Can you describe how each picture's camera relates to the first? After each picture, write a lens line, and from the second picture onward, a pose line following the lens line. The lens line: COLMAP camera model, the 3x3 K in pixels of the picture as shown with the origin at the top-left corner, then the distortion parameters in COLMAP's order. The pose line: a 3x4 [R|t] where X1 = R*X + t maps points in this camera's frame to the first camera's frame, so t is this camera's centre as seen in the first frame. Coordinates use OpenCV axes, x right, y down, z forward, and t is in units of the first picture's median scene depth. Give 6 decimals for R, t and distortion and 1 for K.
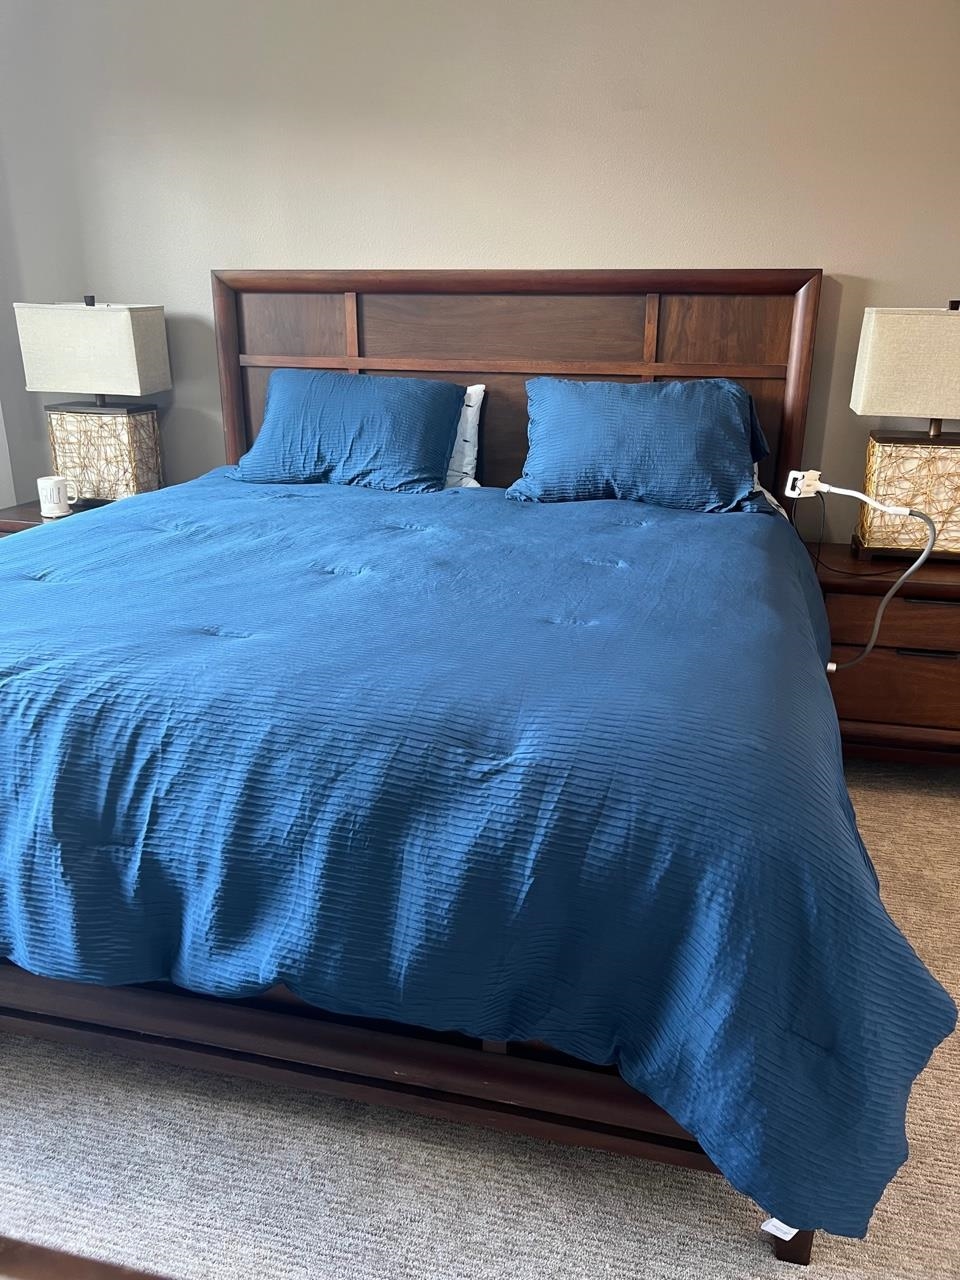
lens RADIAL K [[978.1, 0, 475.8], [0, 978.1, 645.5], [0, 0, 1]] dist [0.035369, -0.047746]
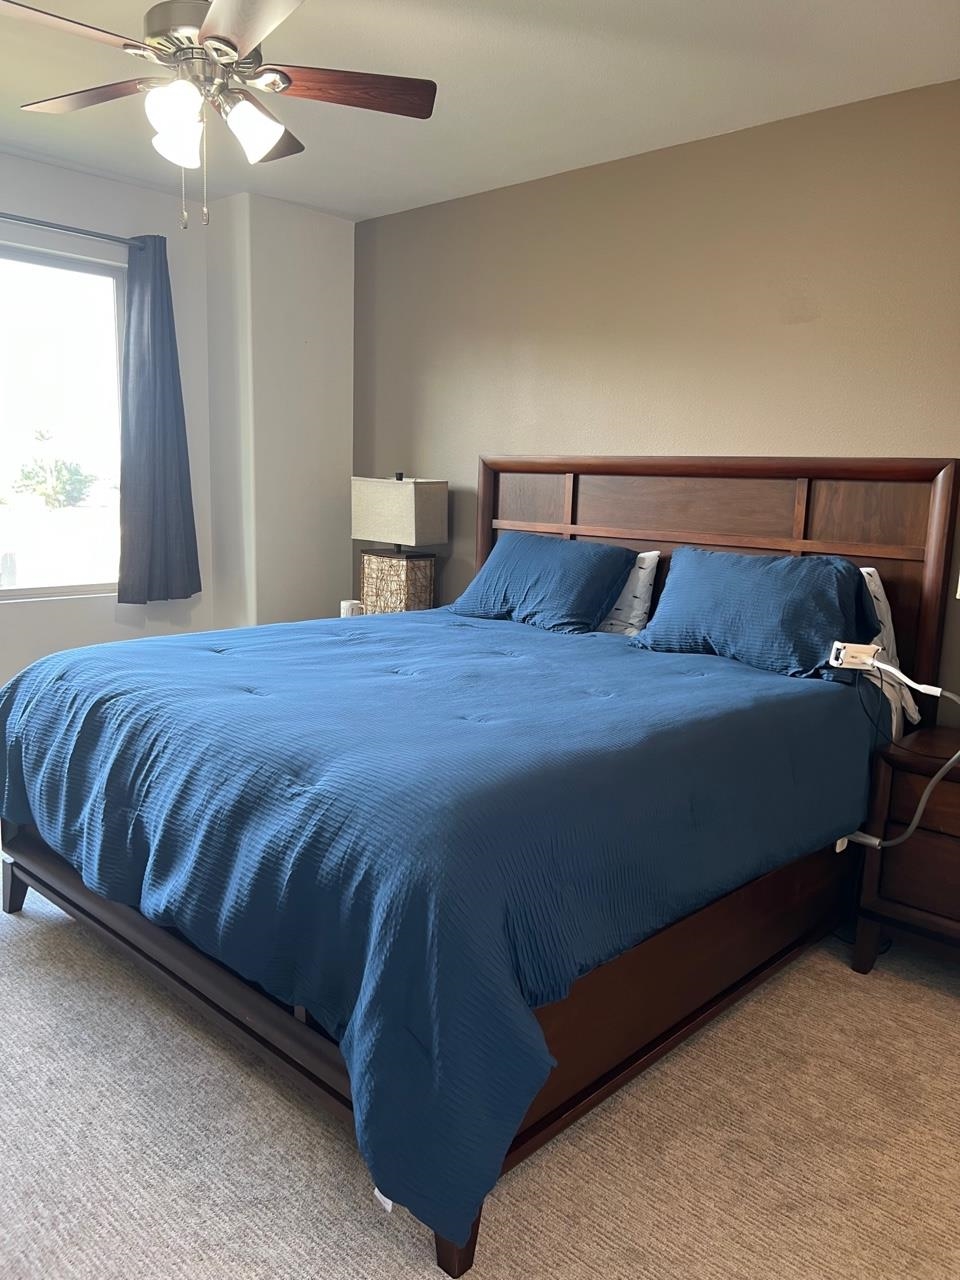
lens RADIAL K [[978.1, 0, 493.8], [0, 978.1, 642.2], [0, 0, 1]] dist [0.035369, -0.047746]
pose [[0.868196, 0.100692, -0.485898, 0.465723], [-0.183763, 0.974818, -0.126335, 0.020989], [0.460942, 0.198974, 0.864836, -0.068879]]
